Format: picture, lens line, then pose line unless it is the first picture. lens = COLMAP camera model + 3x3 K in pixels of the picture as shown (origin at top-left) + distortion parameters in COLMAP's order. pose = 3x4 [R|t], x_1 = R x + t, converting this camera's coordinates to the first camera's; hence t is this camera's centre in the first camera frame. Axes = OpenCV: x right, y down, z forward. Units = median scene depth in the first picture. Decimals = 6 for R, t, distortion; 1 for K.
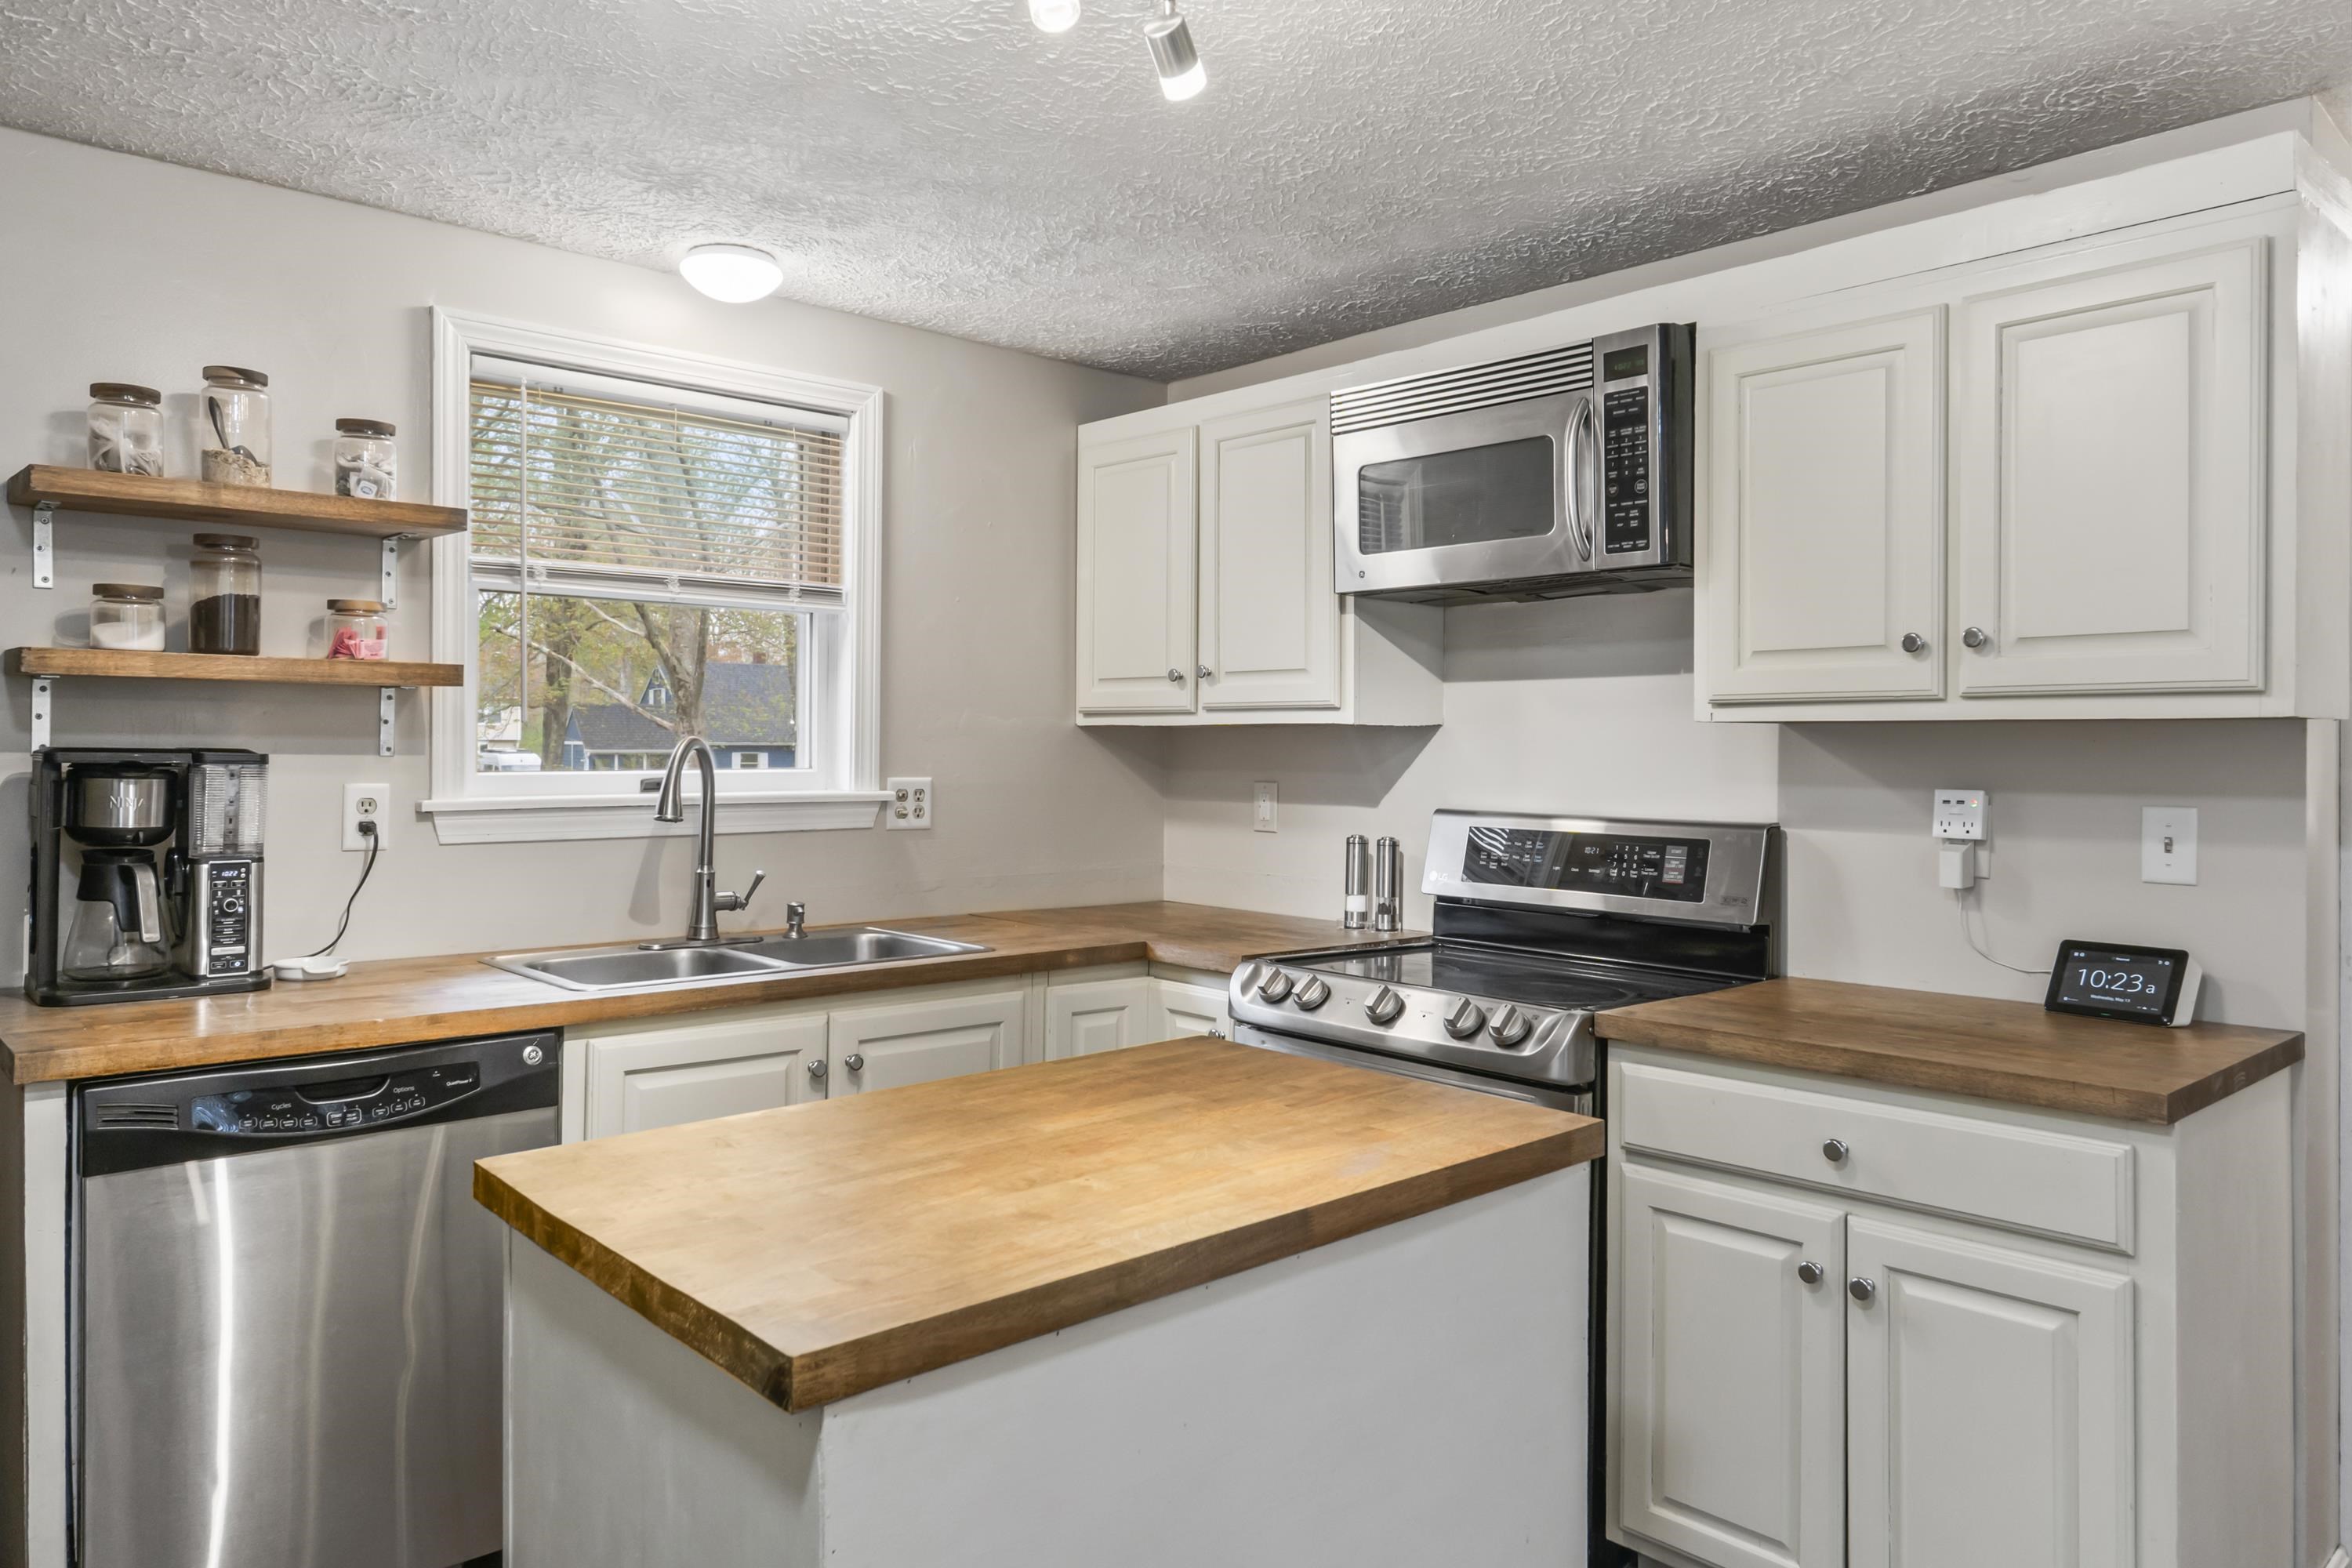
lens RADIAL K [[1532.8, 0, 1146.8], [0, 1532.8, 751.9], [0, 0, 1]] dist [0.002316, 0.001036]
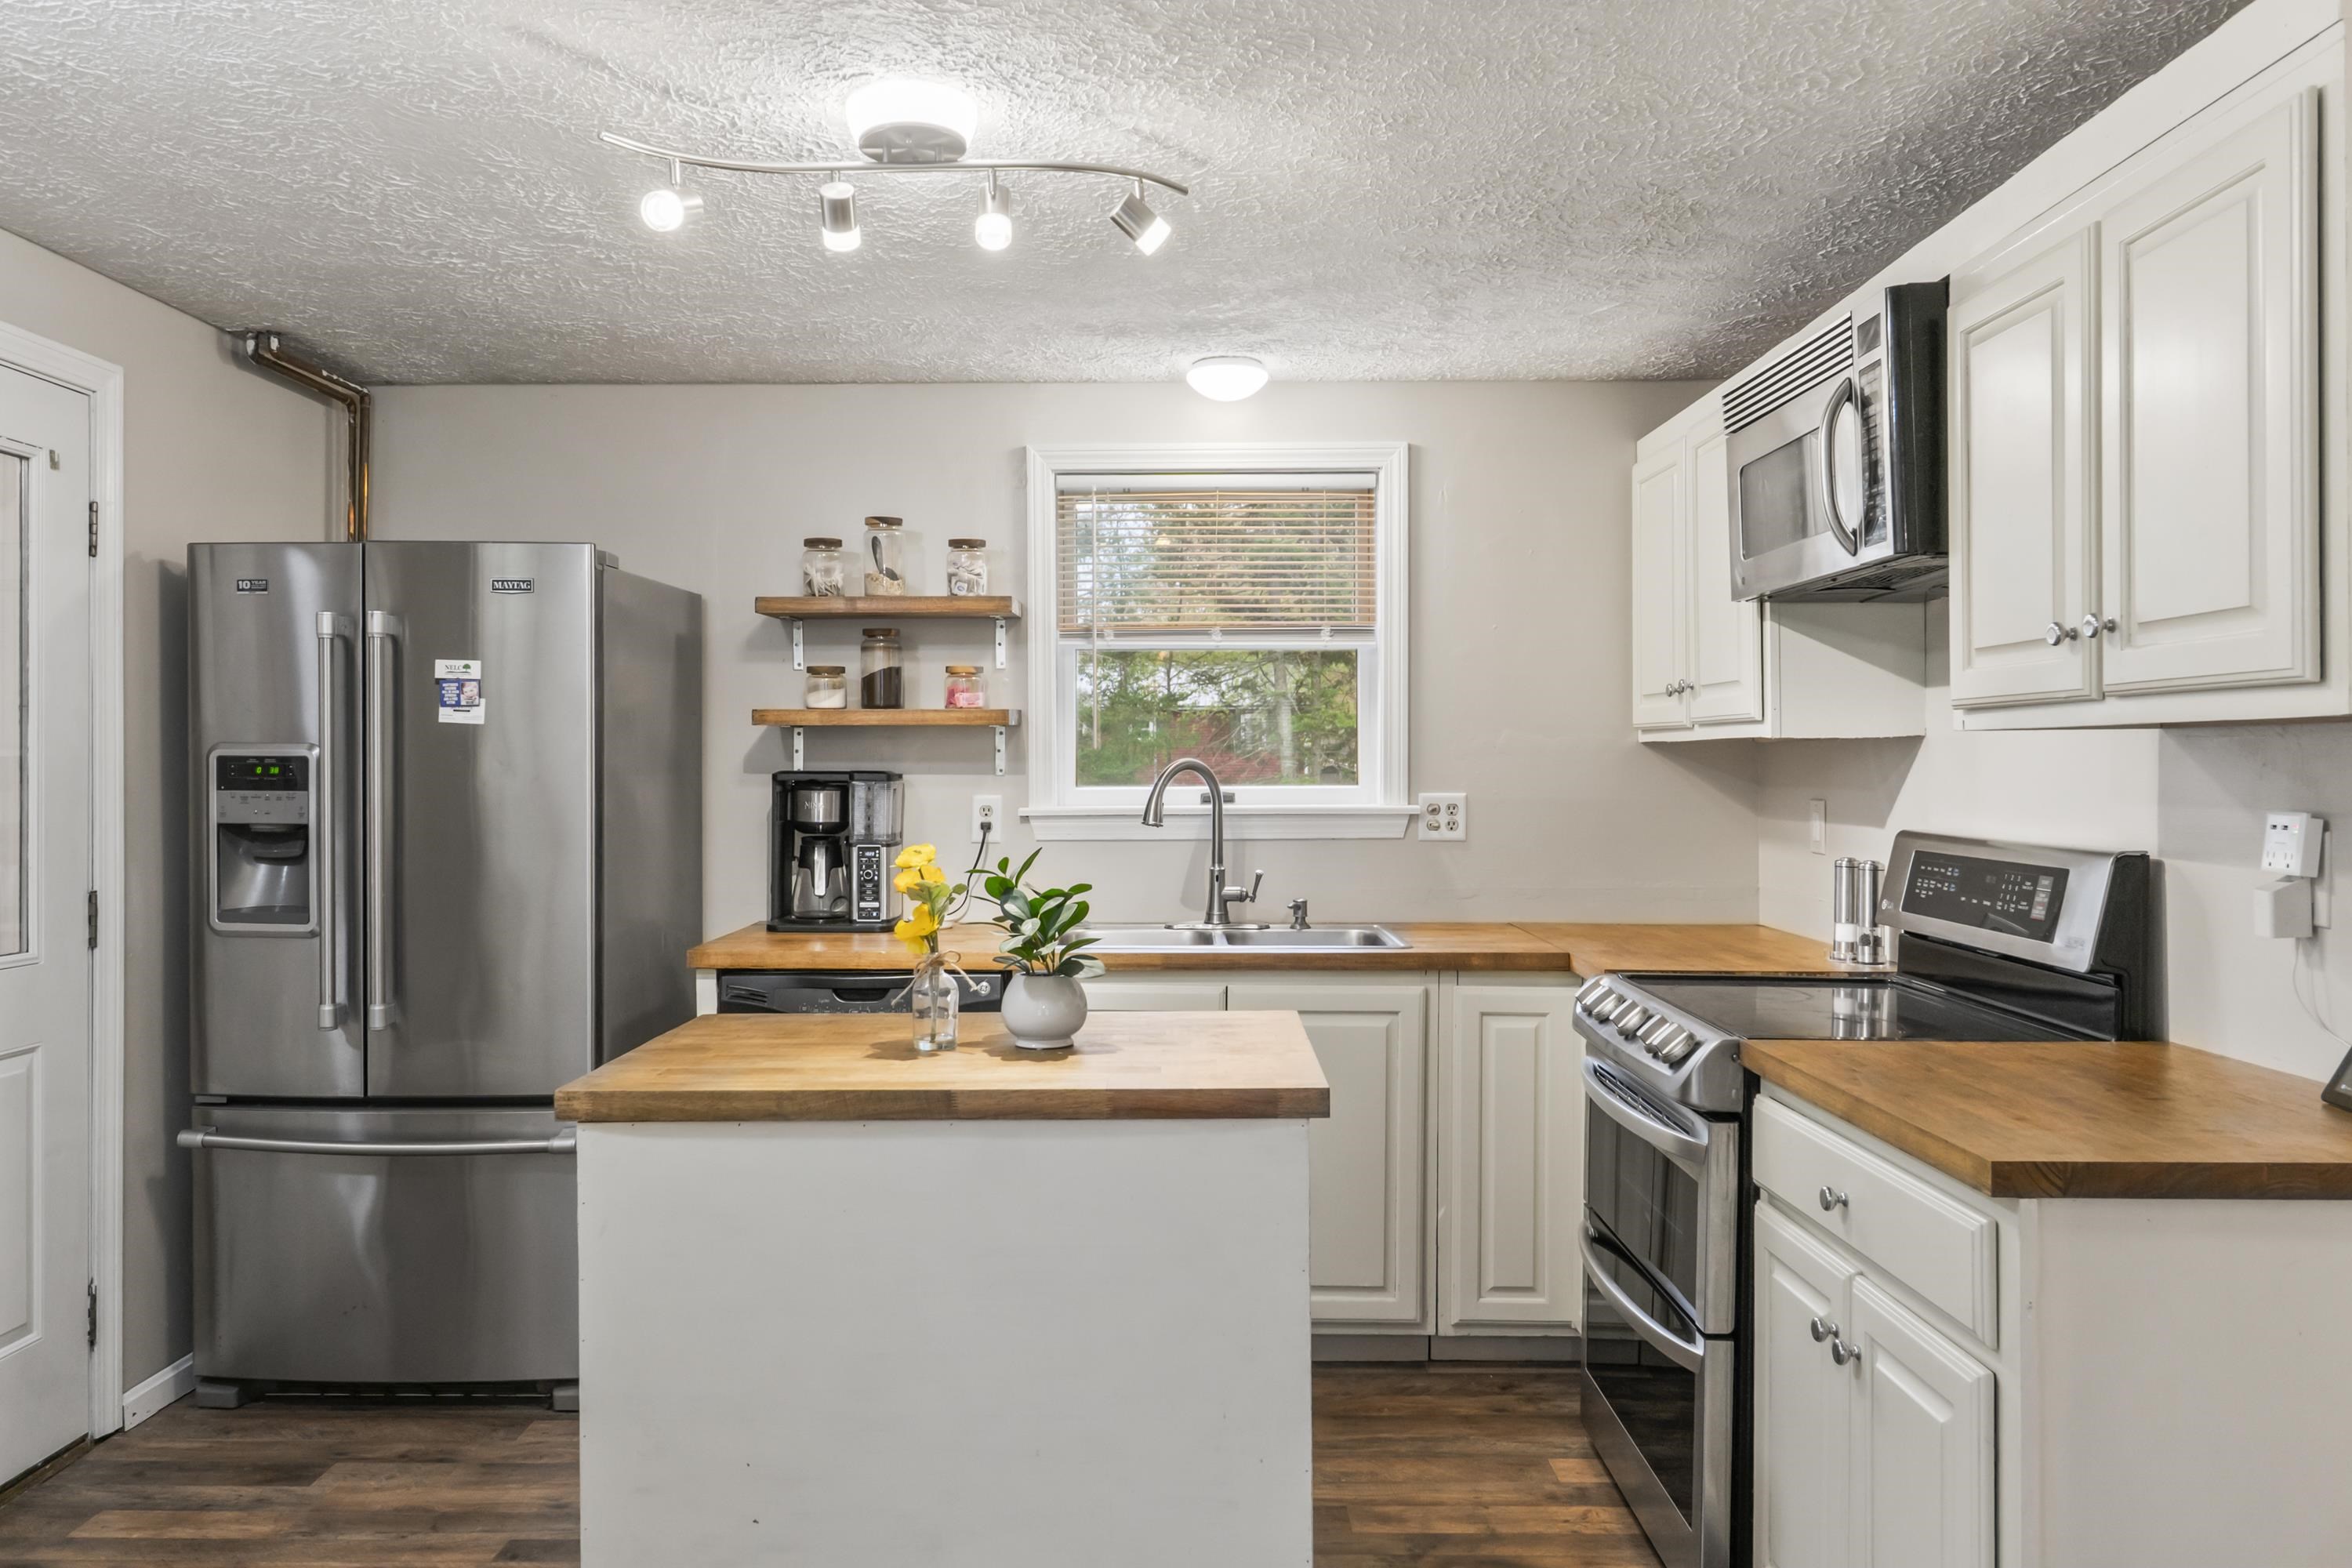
lens RADIAL K [[1628.5, 0, 1145.2], [0, 1628.5, 769.9], [0, 0, 1]] dist [0.006219, -0.001668]
pose [[0.735668, -0.006220, -0.677314, 0.607038], [0.006382, 0.999977, -0.002251, 0.001799], [0.677313, -0.002666, 0.735690, 0.003293]]
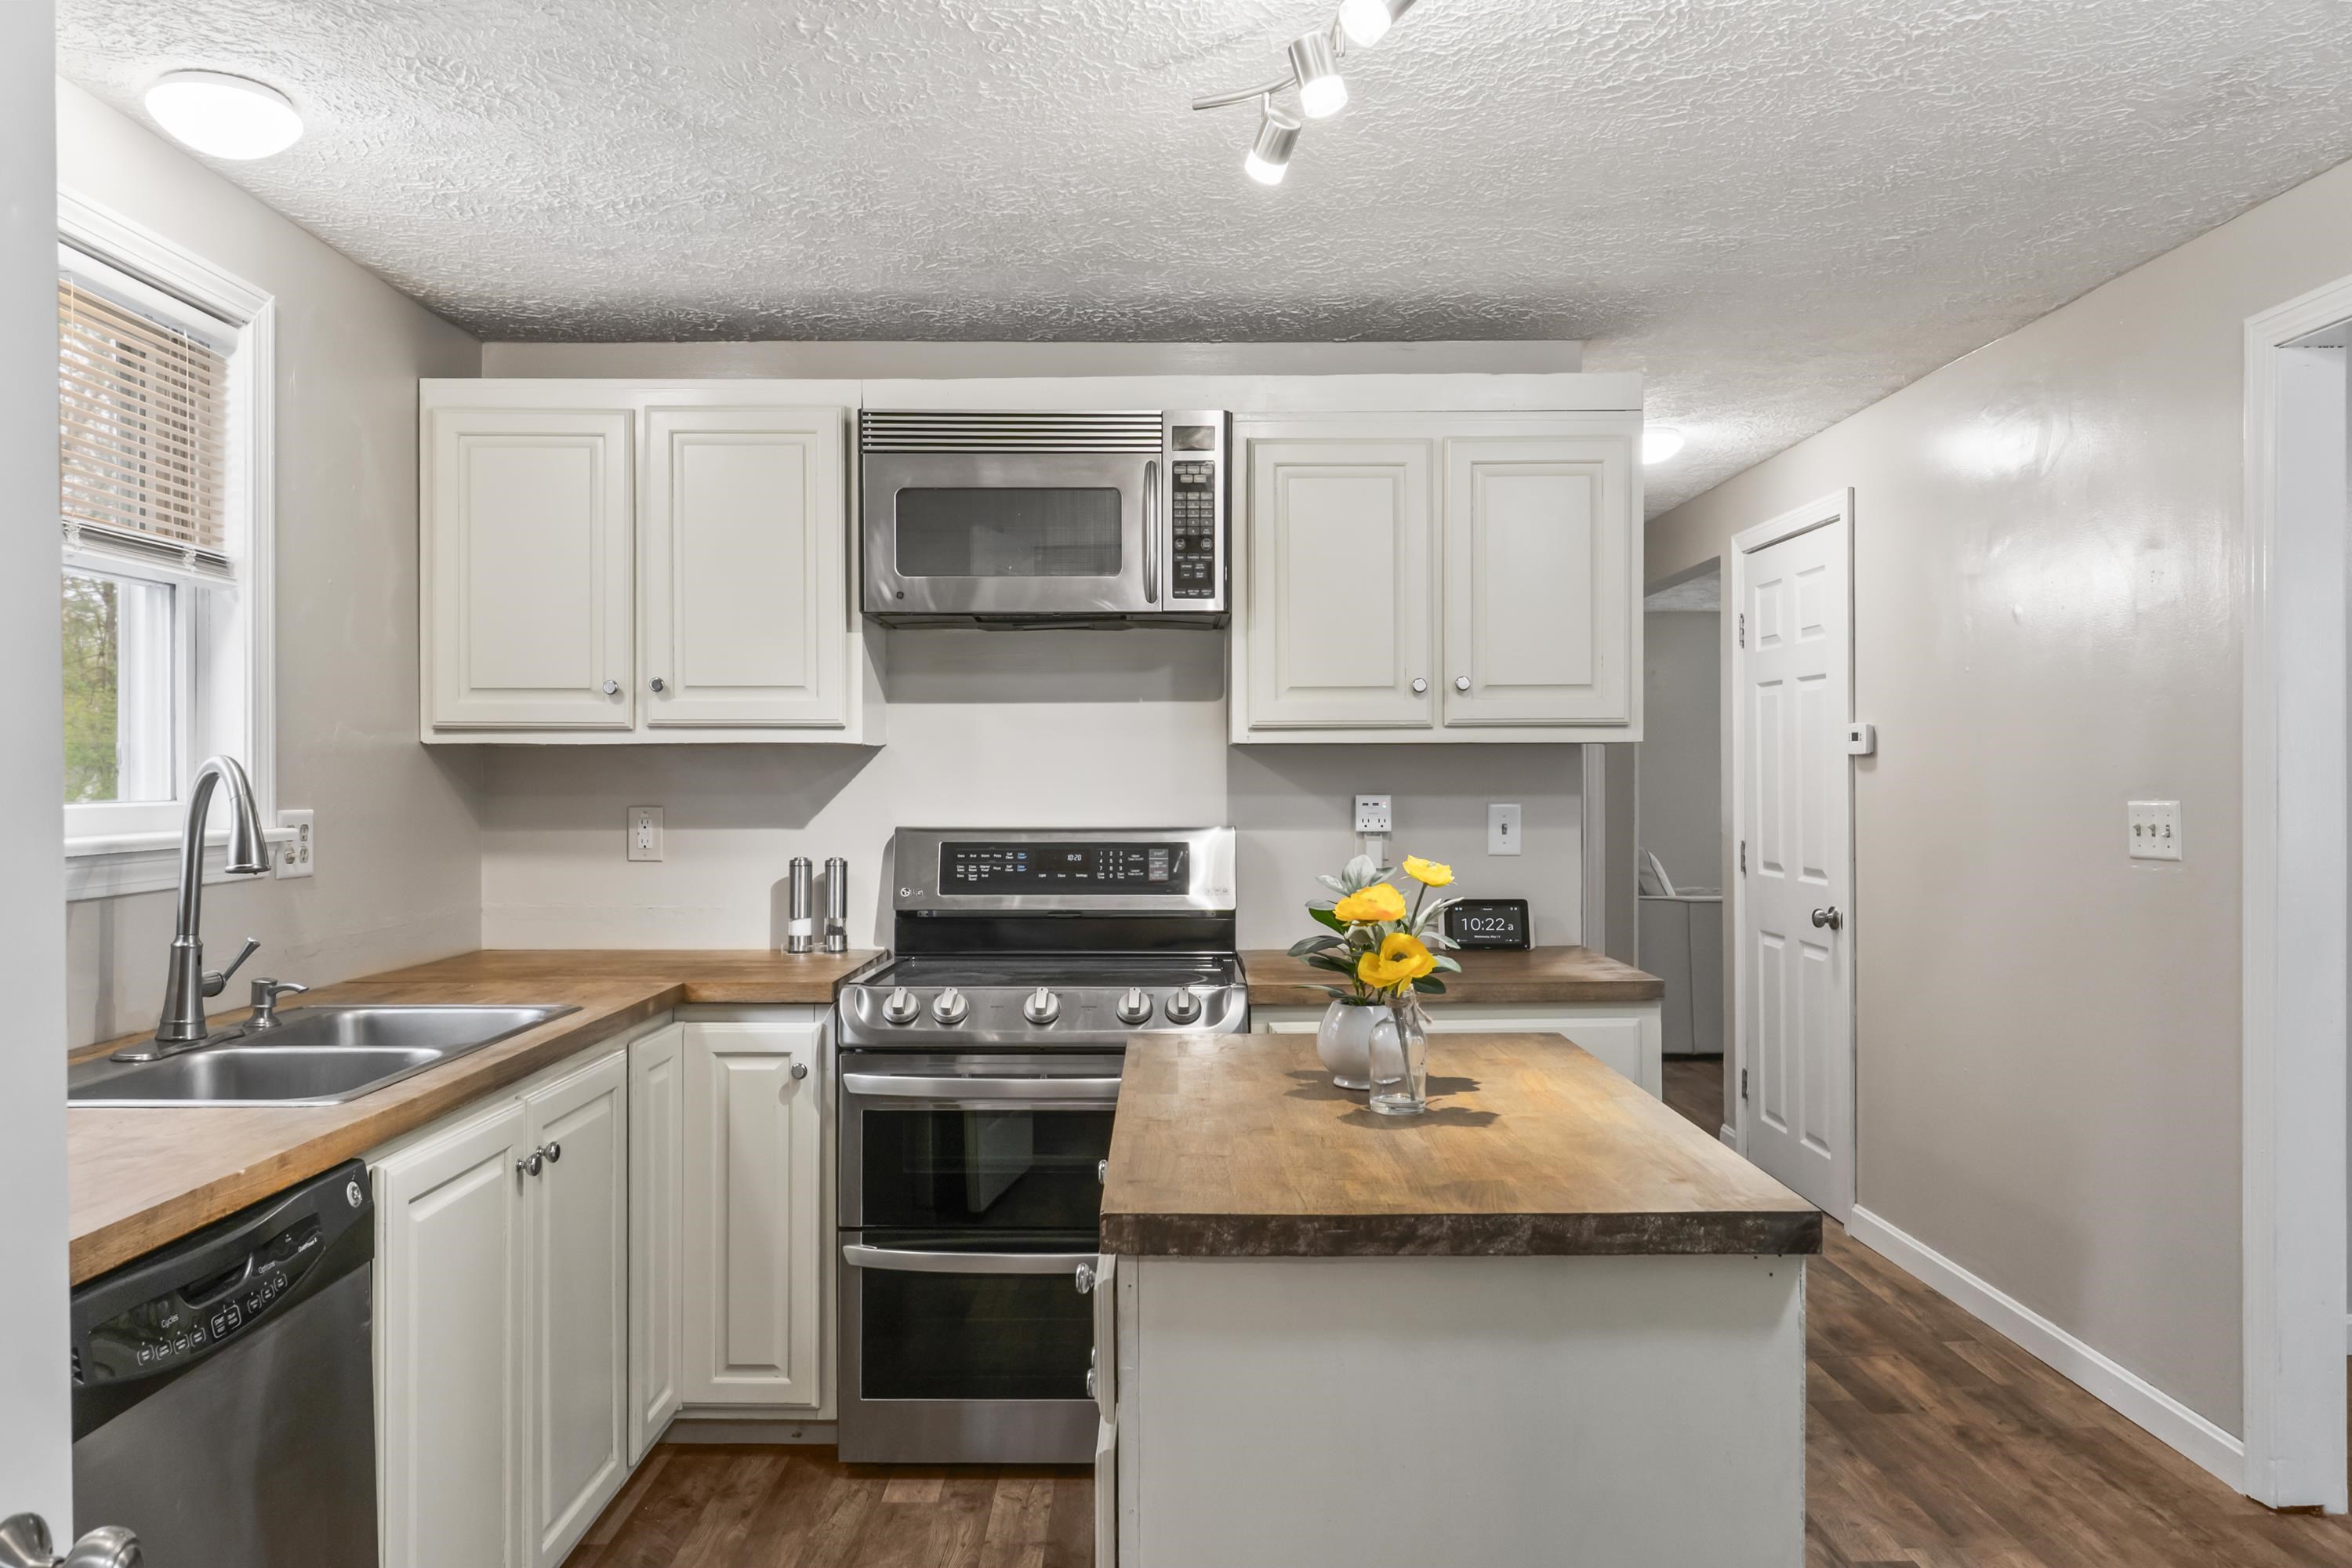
lens RADIAL K [[1634.6, 0, 1140.1], [0, 1634.6, 787.2], [0, 0, 1]] dist [-0.002386, 0.000748]
pose [[0.671131, -0.013629, 0.741213, -0.608012], [0.009428, 0.999907, 0.009849, 0.001727], [-0.741279, 0.000378, 0.671197, 0.176227]]
